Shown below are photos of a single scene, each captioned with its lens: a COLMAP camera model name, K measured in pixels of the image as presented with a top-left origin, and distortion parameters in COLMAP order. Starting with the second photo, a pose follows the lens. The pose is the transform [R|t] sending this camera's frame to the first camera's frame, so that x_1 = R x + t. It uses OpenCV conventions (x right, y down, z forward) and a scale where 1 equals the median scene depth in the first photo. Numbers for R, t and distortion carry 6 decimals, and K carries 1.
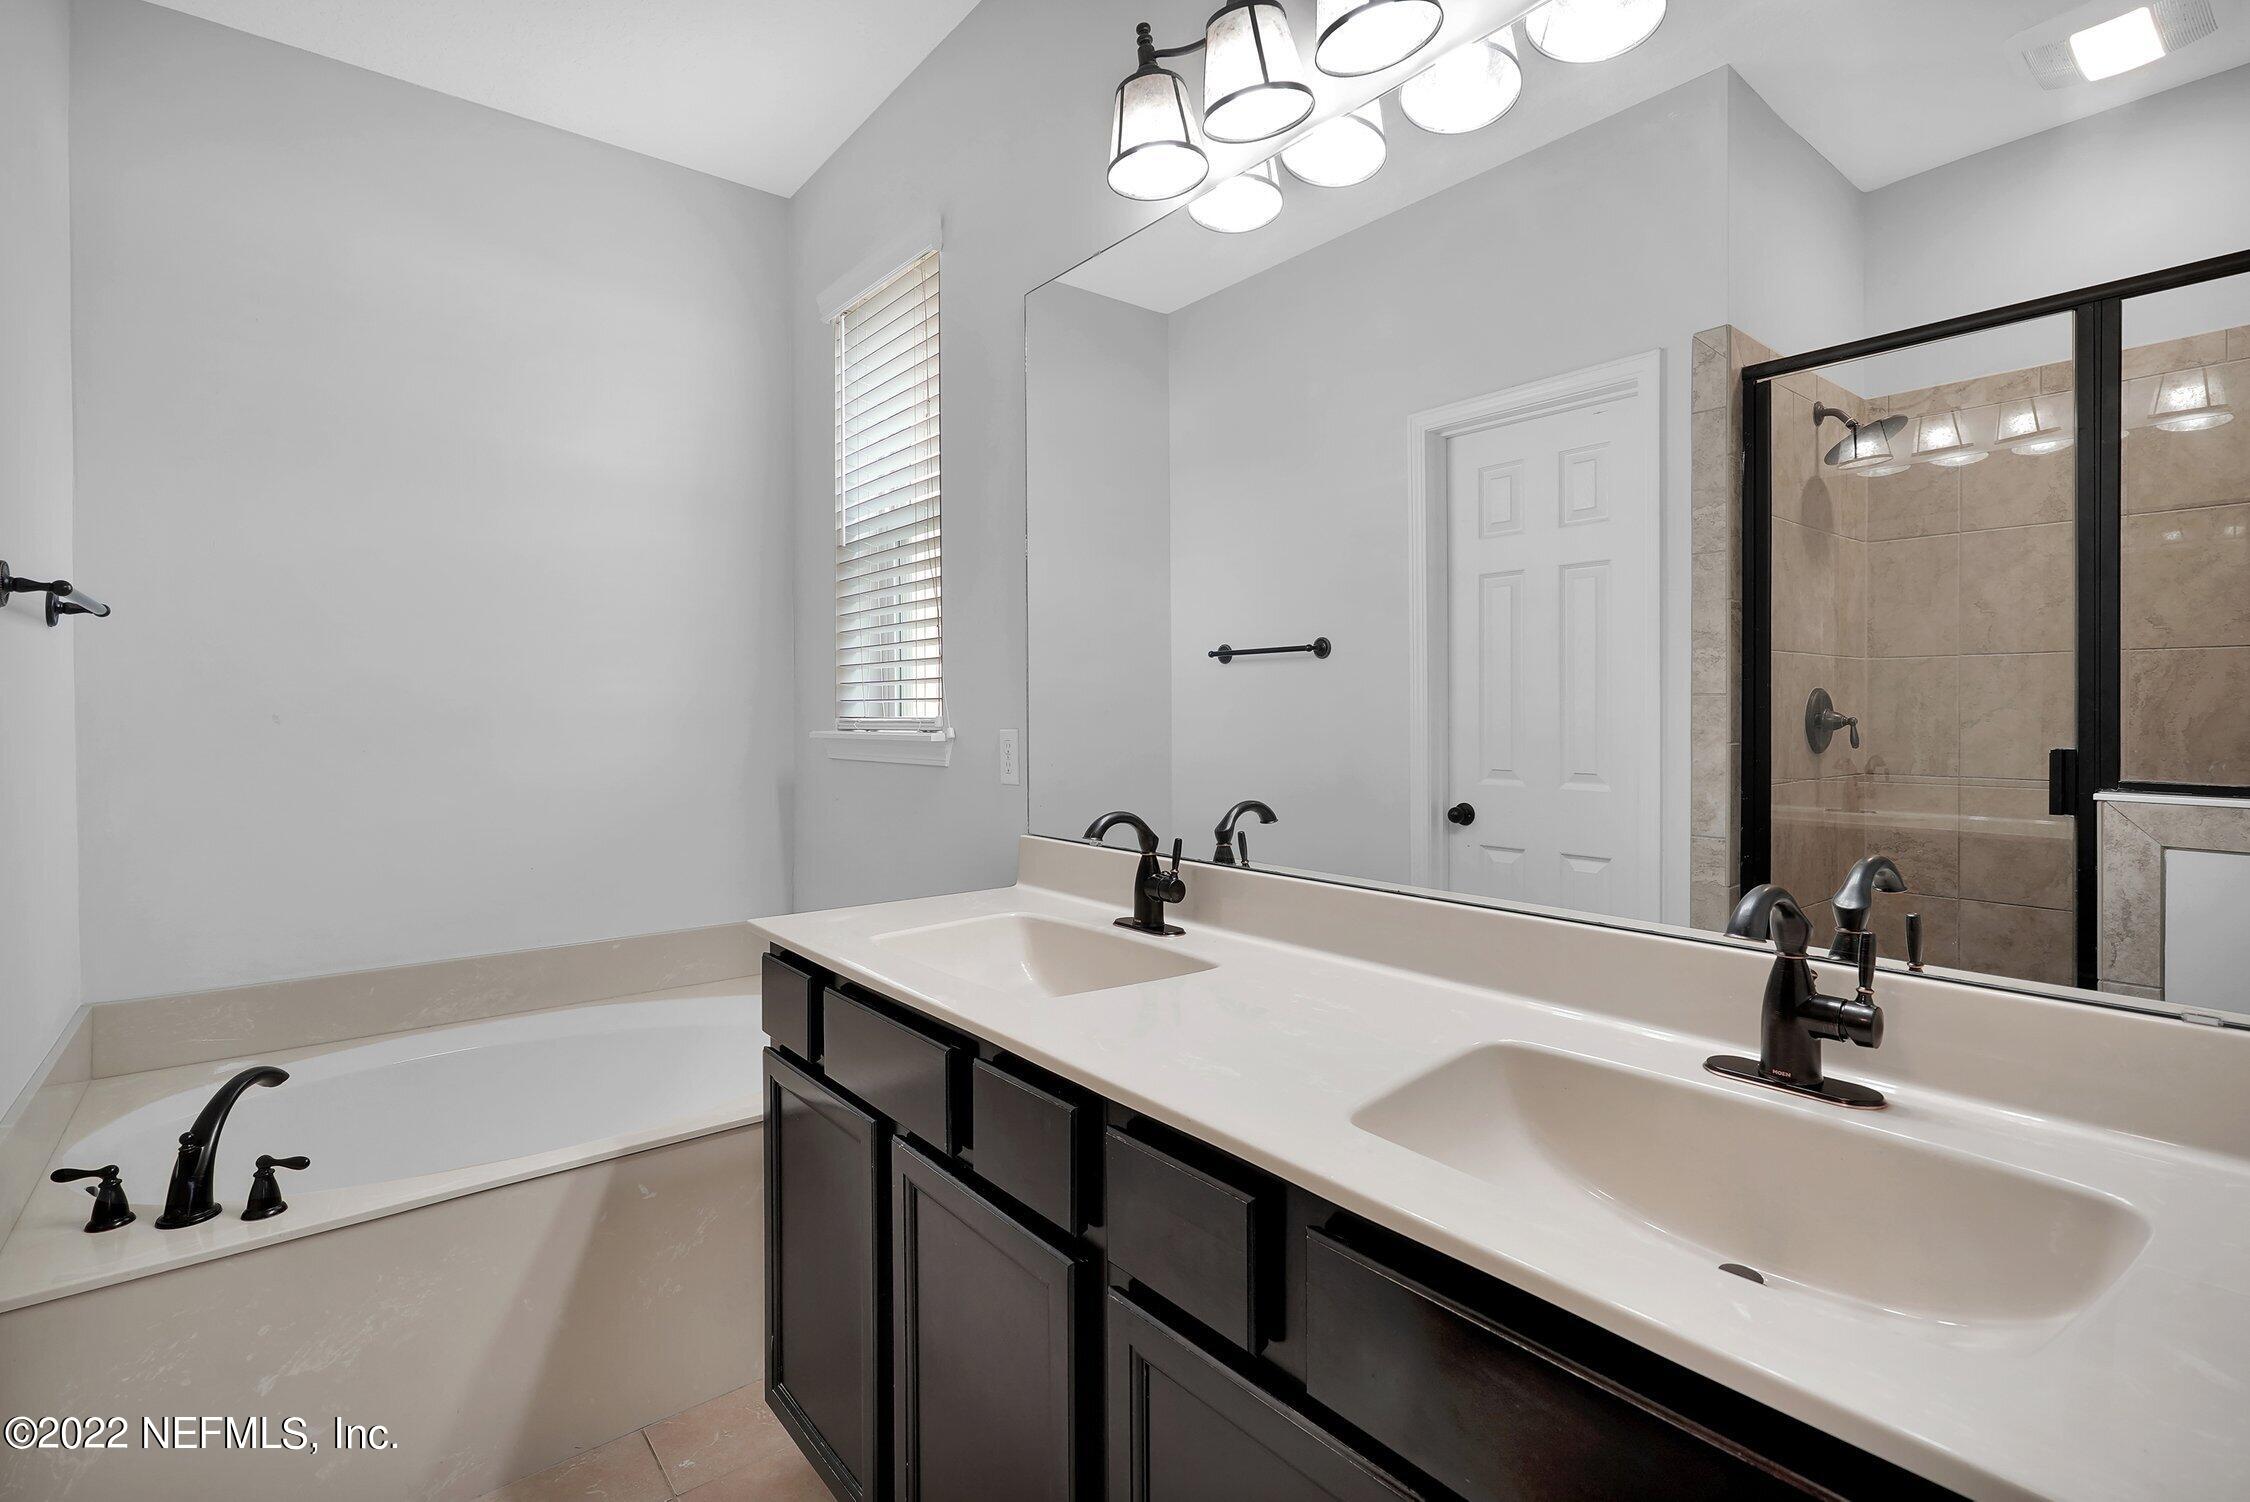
lens RADIAL K [[1029.2, 0, 1108.2], [0, 1029.2, 716.1], [0, 0, 1]] dist [-0.003726, 0.001323]
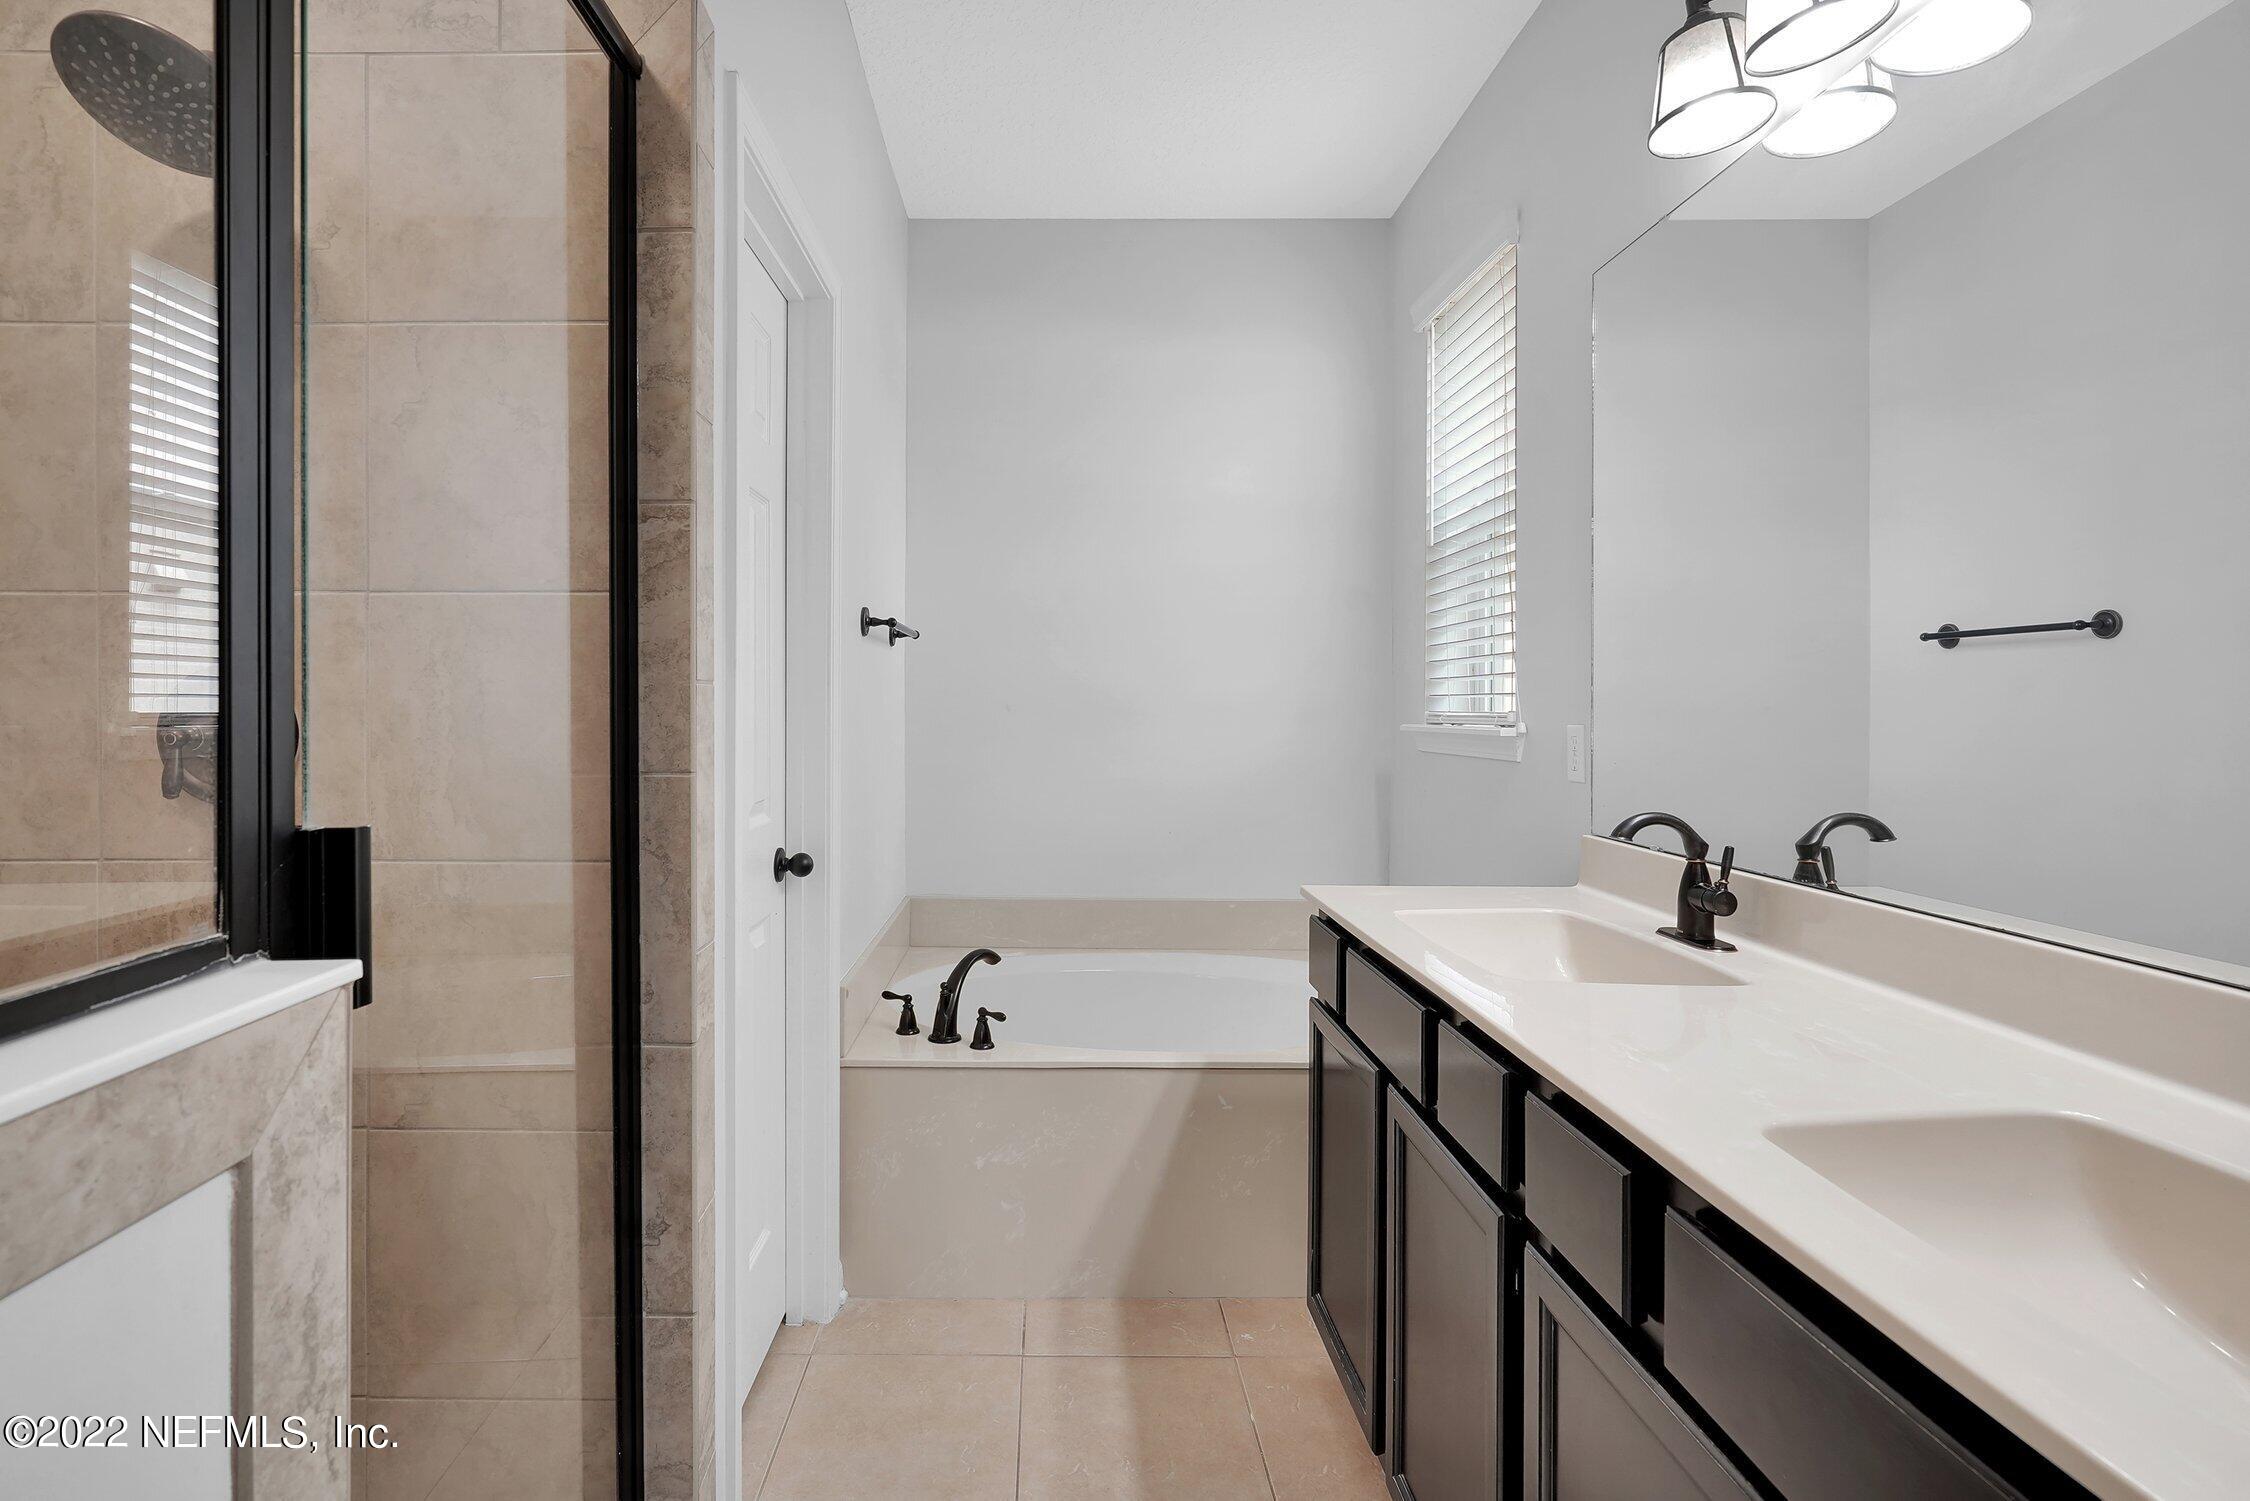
lens RADIAL K [[1045.8, 0, 1047.0], [0, 1045.8, 702.5], [0, 0, 1]] dist [-0.000759, 0.000491]
pose [[0.779512, 0.005607, -0.626362, 0.170180], [-0.010904, 0.999930, -0.004620, 0.002417], [0.626292, 0.010432, 0.779518, -0.099045]]
